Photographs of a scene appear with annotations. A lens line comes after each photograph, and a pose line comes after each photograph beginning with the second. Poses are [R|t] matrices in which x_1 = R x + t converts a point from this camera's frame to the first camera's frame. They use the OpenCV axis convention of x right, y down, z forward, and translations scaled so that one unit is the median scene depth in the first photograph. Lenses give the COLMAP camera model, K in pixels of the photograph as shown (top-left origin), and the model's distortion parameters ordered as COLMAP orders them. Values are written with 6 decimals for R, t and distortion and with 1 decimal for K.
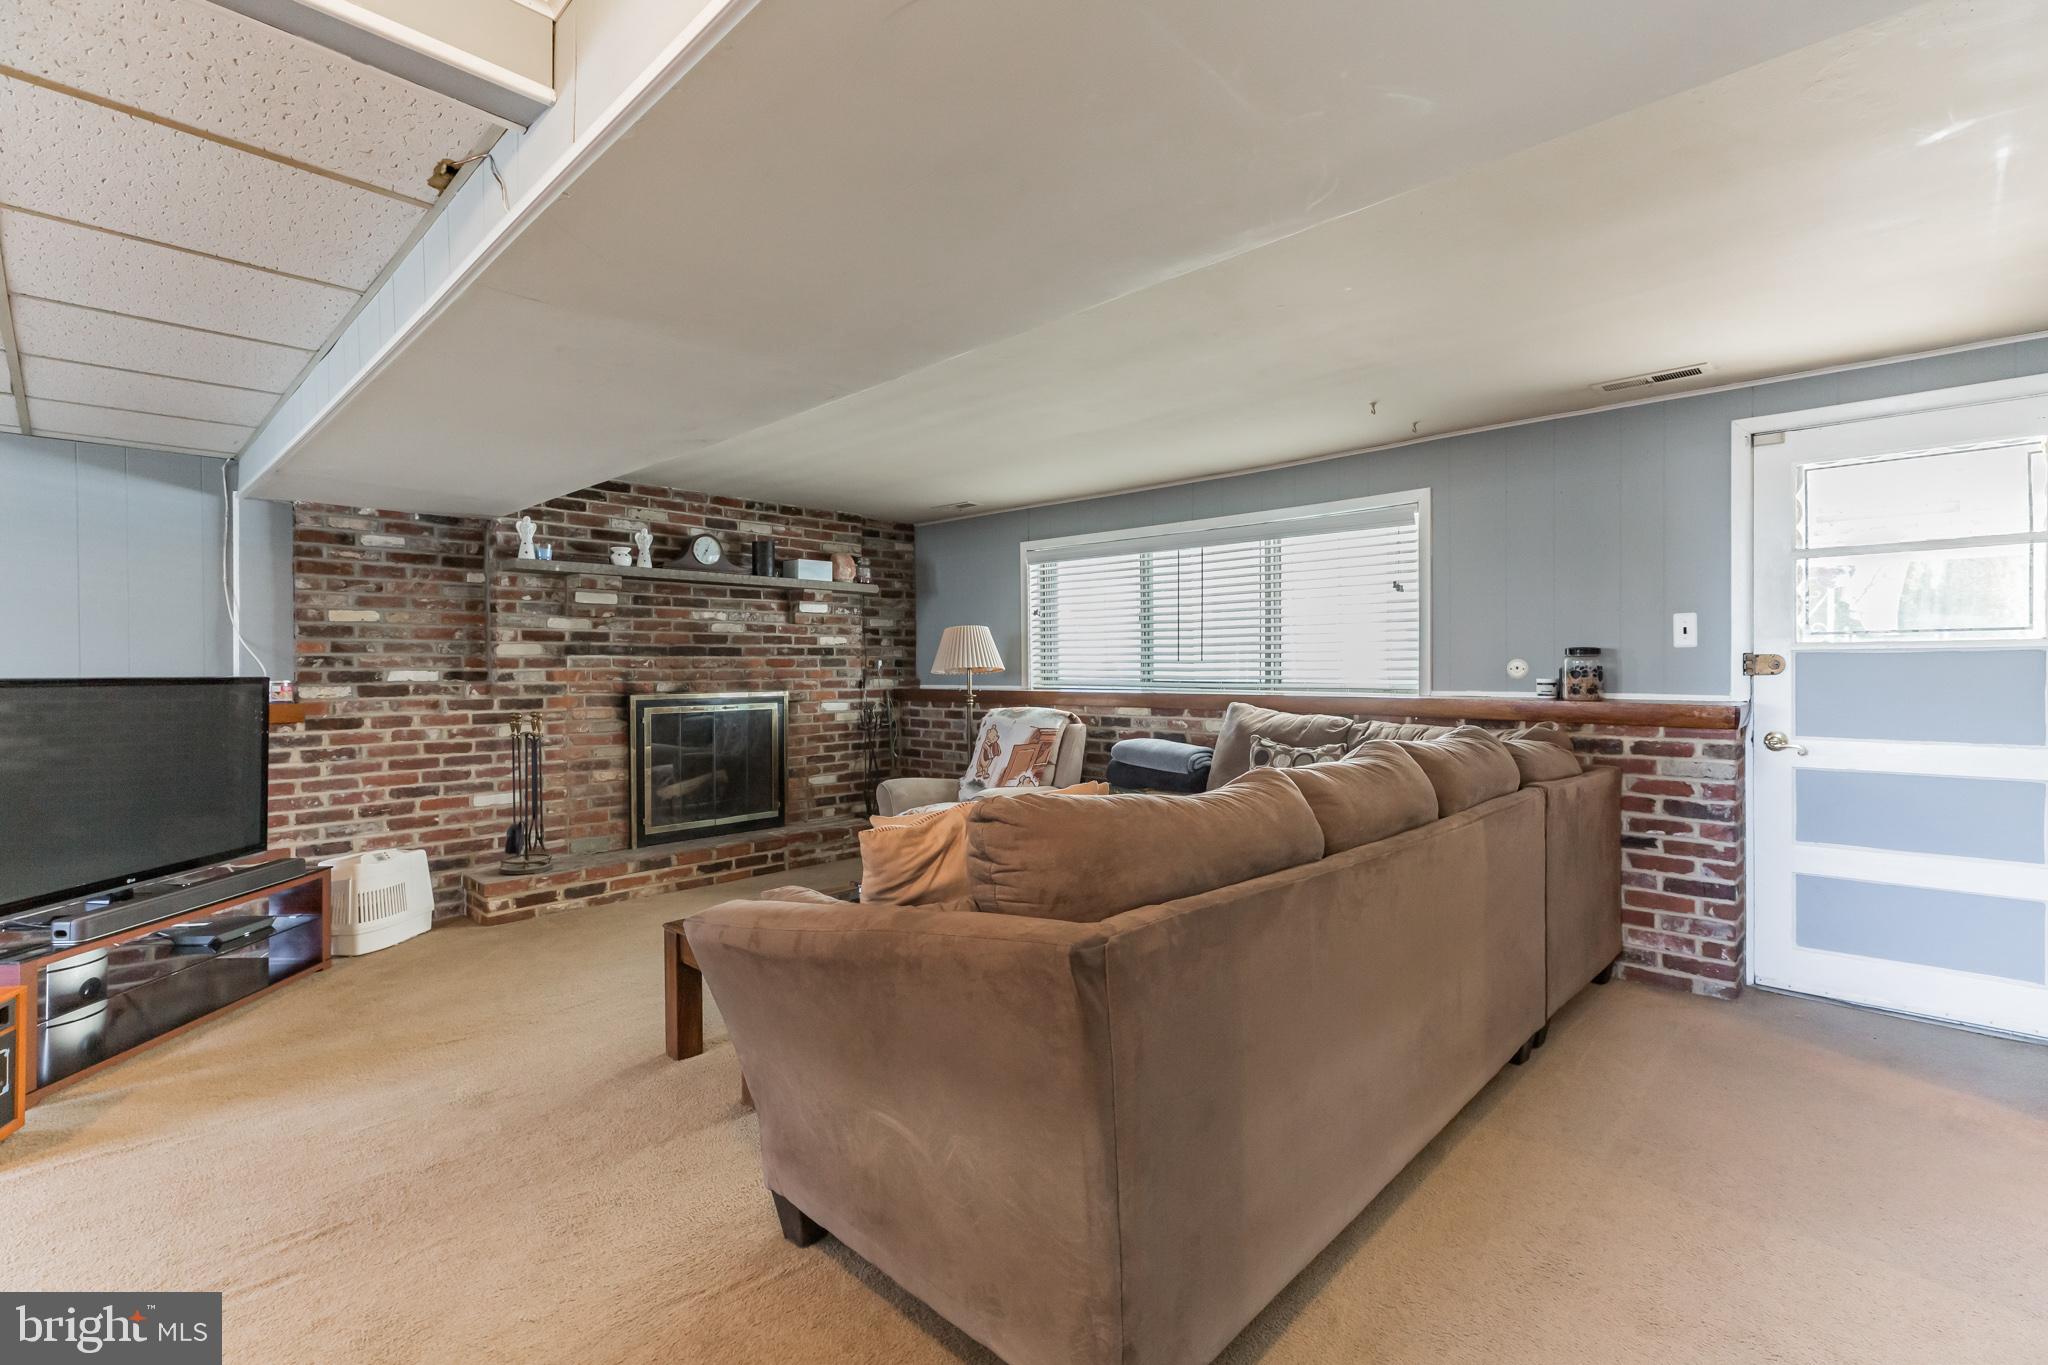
lens RADIAL K [[936.5, 0, 1037.2], [0, 936.5, 672.4], [0, 0, 1]] dist [-0.000942, -0.000210]
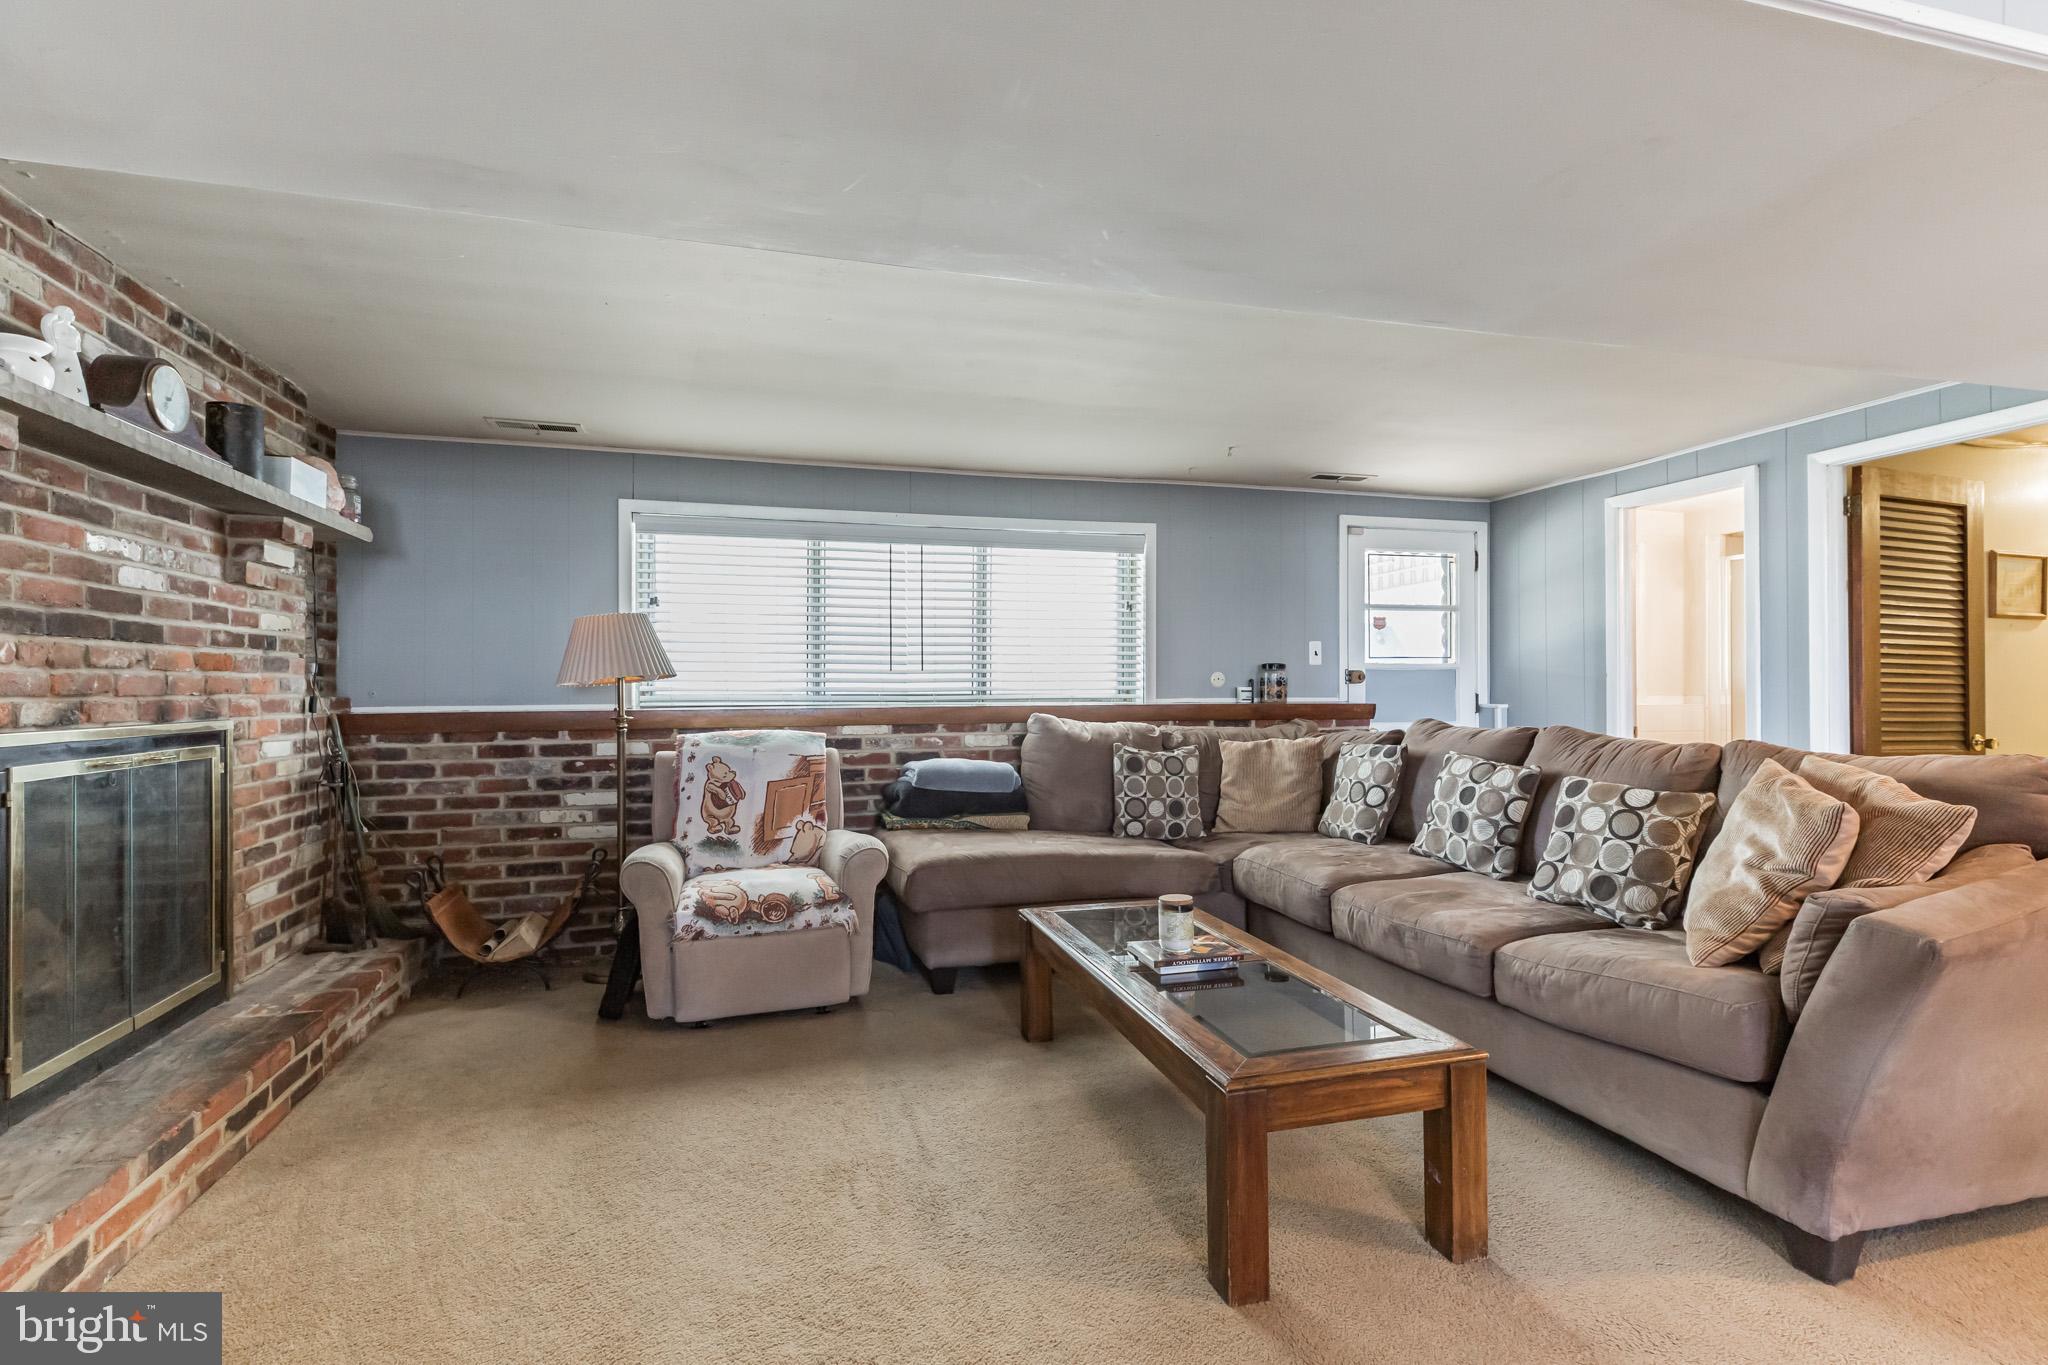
lens RADIAL K [[936.5, 0, 1025.0], [0, 936.5, 686.1], [0, 0, 1]] dist [-0.000942, -0.000210]
pose [[0.510375, 0.003919, 0.859943, -0.530331], [0.006932, 0.999938, -0.008671, 0.010356], [-0.859924, 0.010386, 0.510316, 0.440538]]
